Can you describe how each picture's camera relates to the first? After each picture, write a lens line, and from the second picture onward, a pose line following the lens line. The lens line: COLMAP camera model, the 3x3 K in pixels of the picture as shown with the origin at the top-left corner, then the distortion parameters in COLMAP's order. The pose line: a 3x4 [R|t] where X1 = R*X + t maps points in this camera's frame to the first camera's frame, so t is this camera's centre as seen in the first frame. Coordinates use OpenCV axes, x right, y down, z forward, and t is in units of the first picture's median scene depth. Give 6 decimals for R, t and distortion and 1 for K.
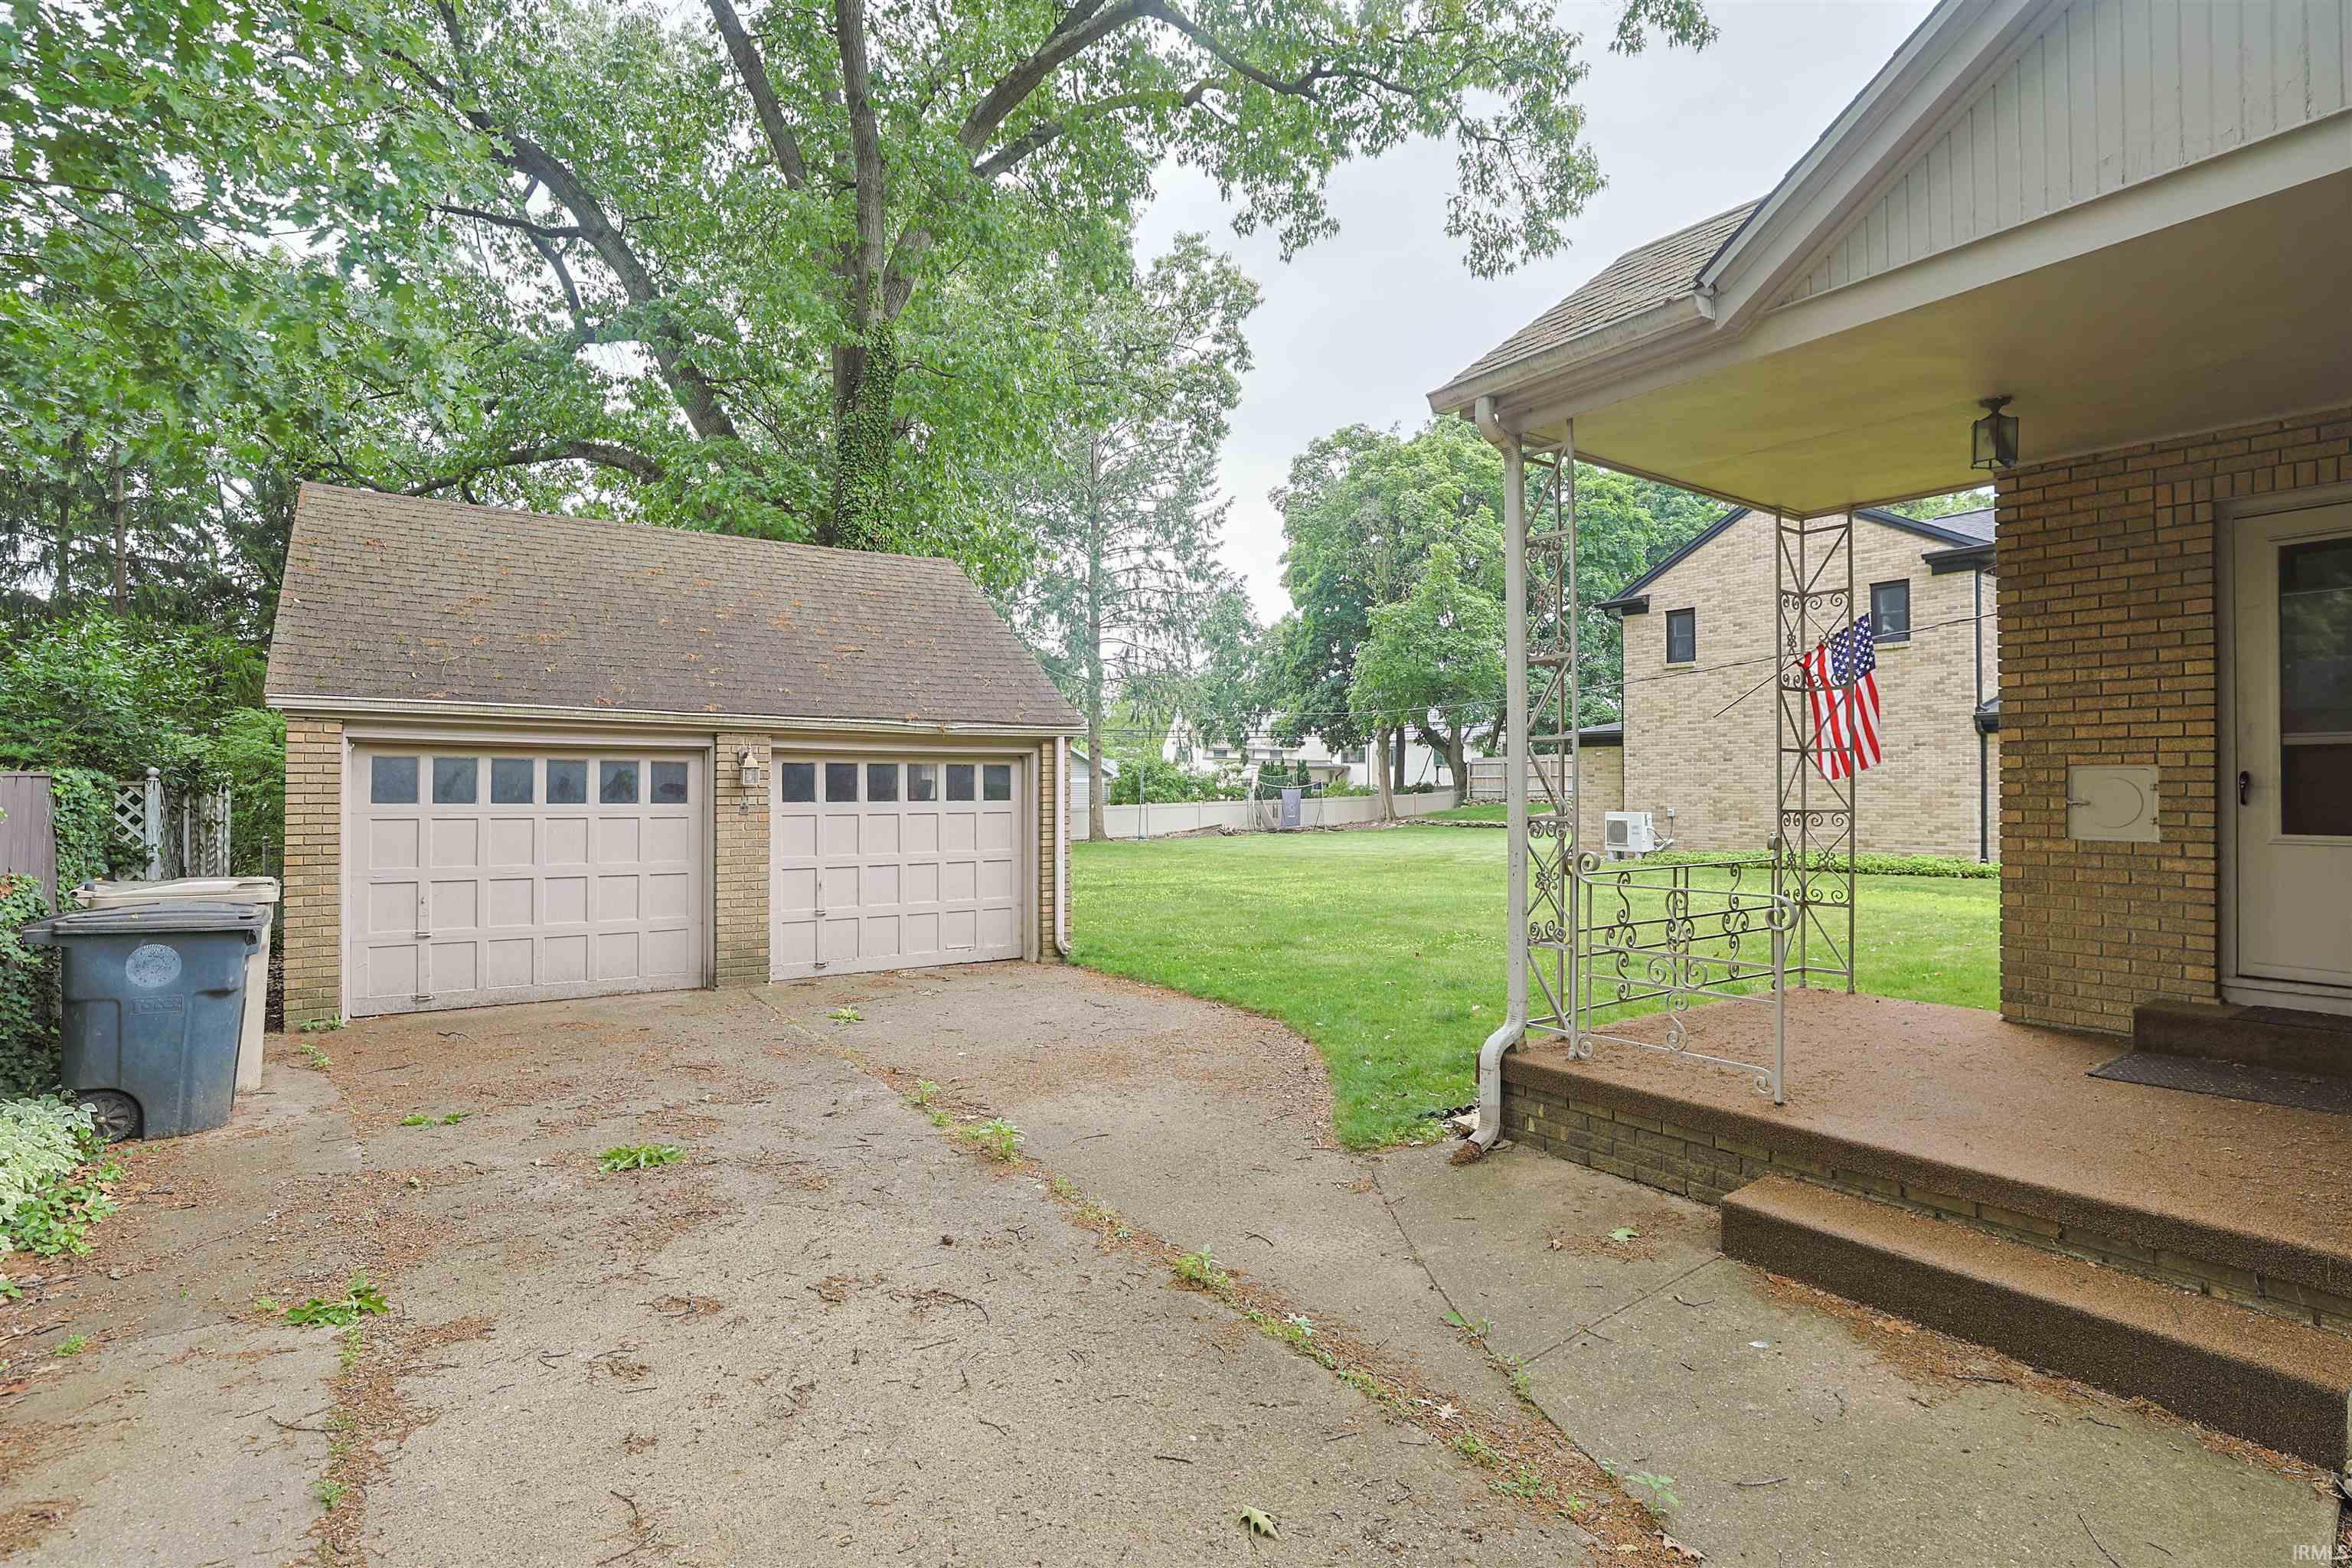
lens RADIAL K [[1125.7, 0, 1178.9], [0, 1125.7, 782.2], [0, 0, 1]] dist [-0.023509, -0.000017]
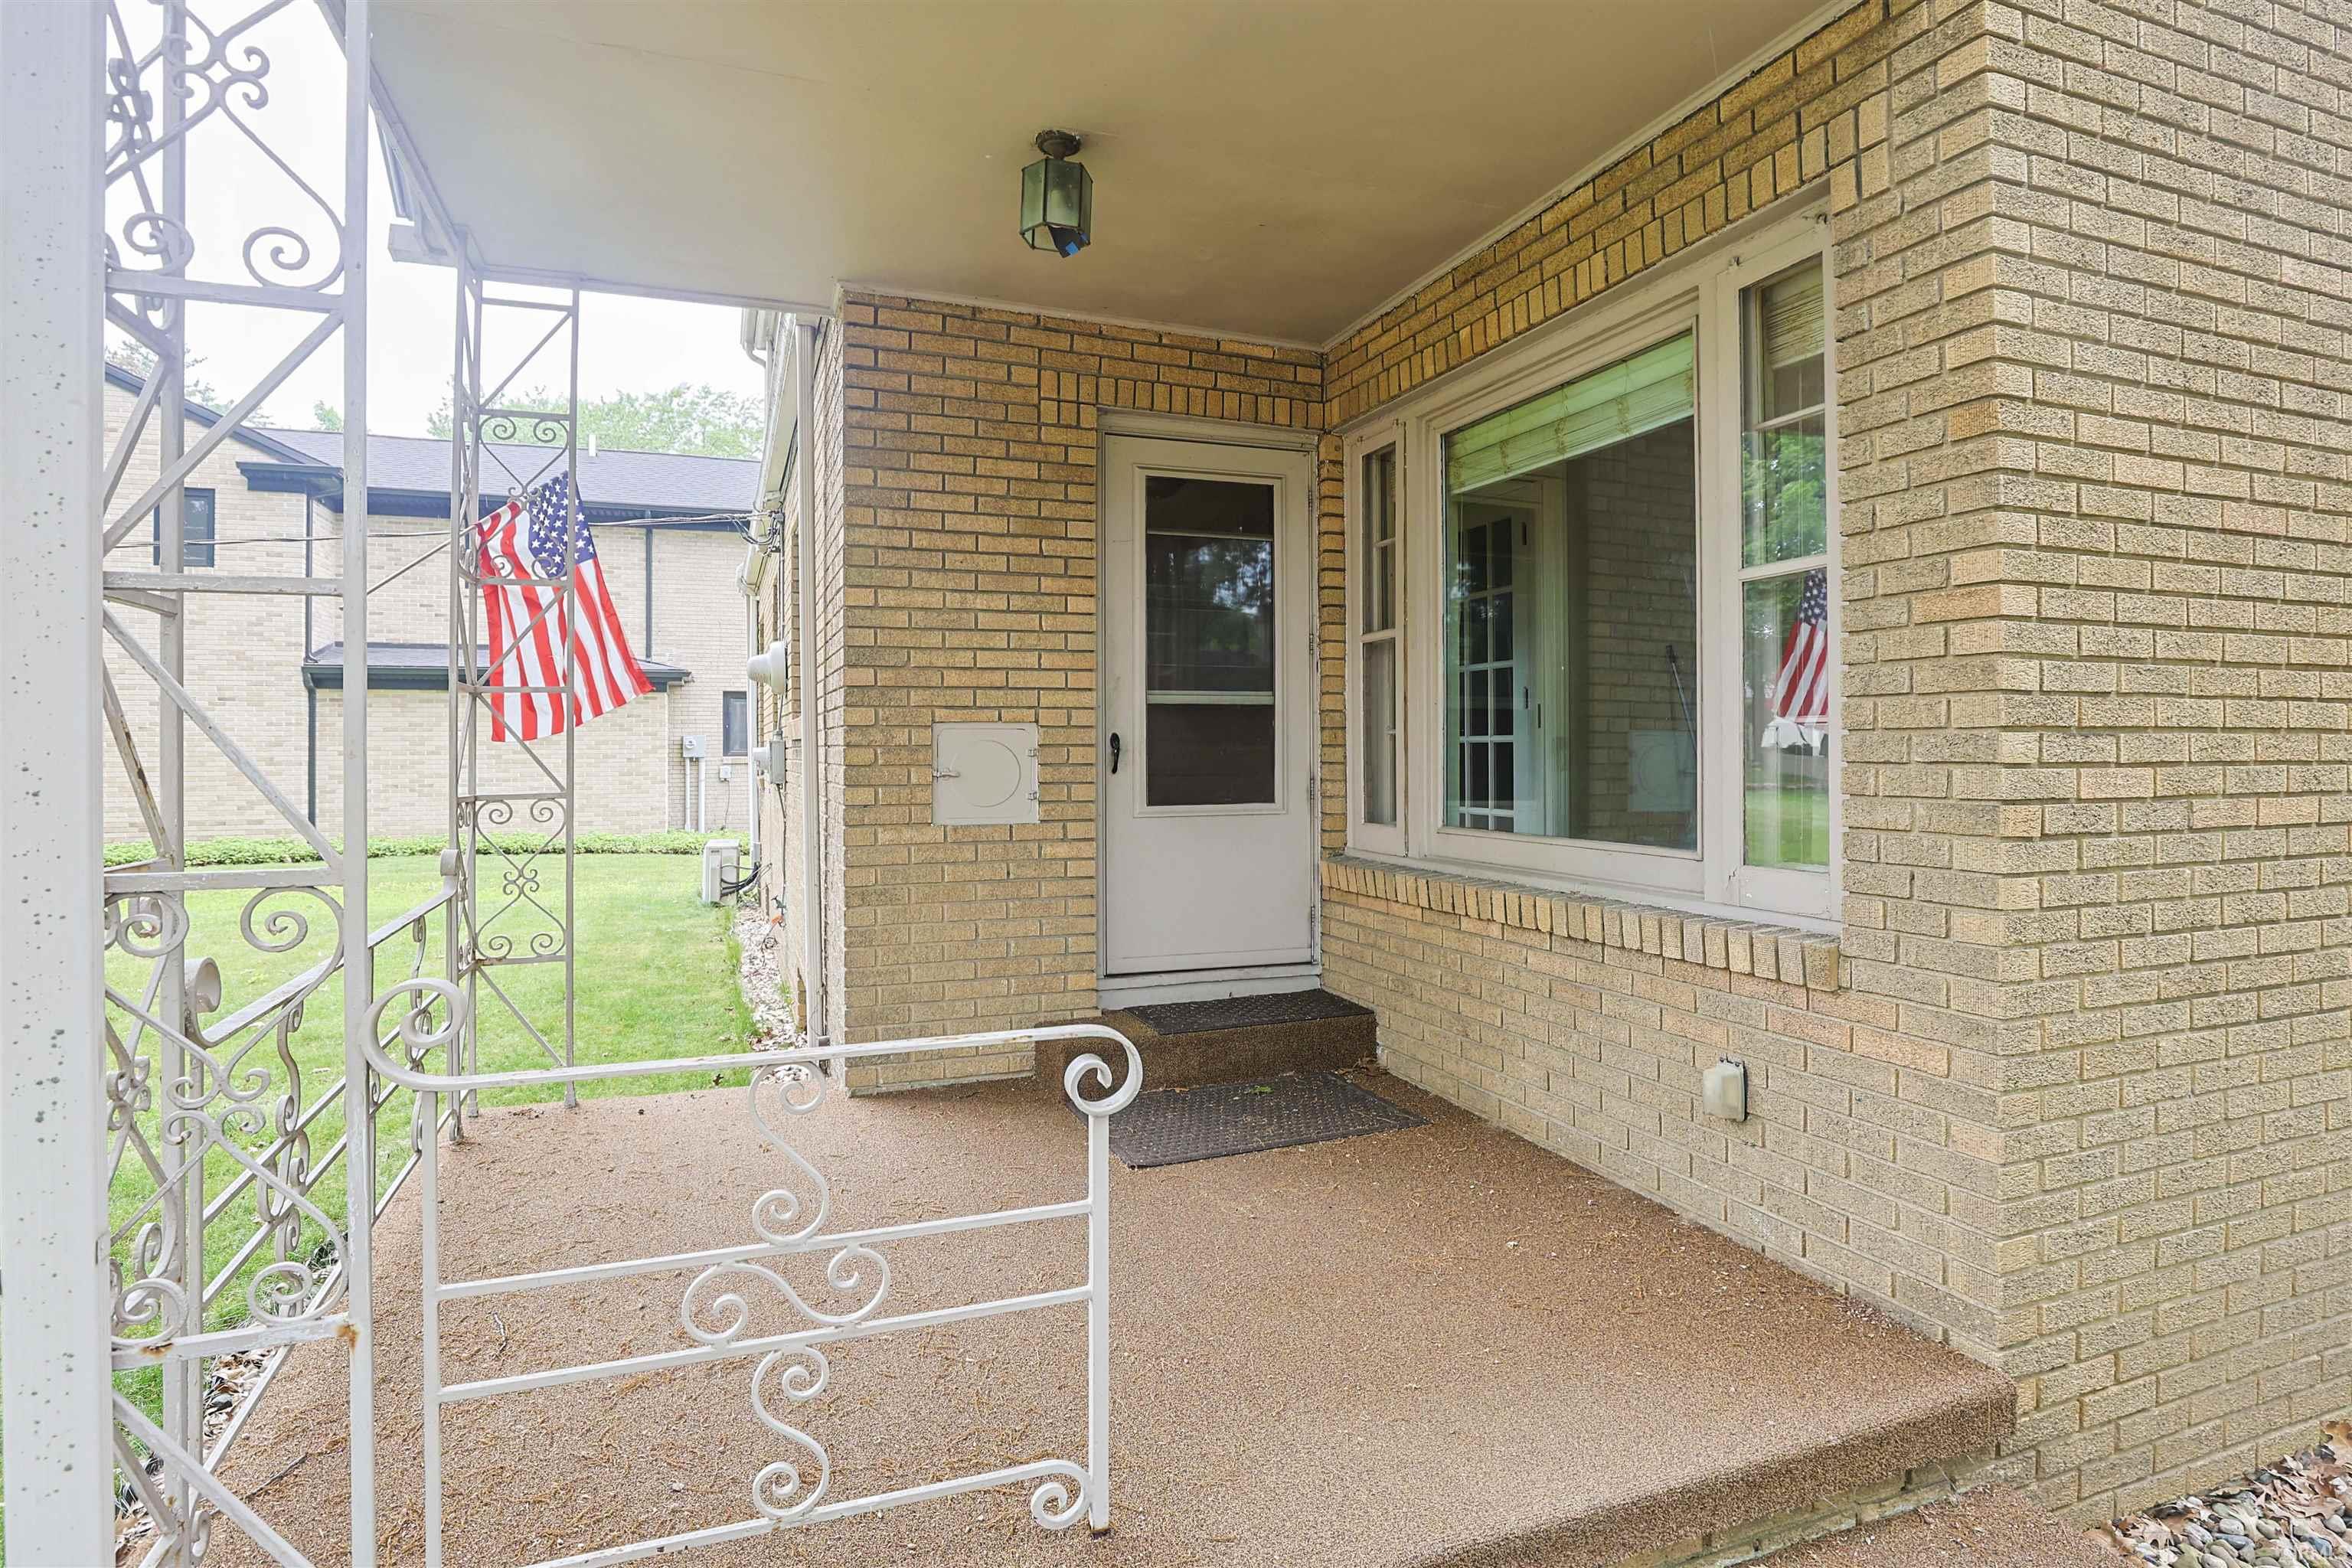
lens RADIAL K [[1125.7, 0, 1132.1], [0, 1125.7, 732.4], [0, 0, 1]] dist [-0.023509, -0.000017]
pose [[0.215788, 0.012437, 0.976361, 0.114235], [0.000019, 0.999919, -0.012742, 0.000520], [-0.976440, 0.002768, 0.215770, 0.724033]]
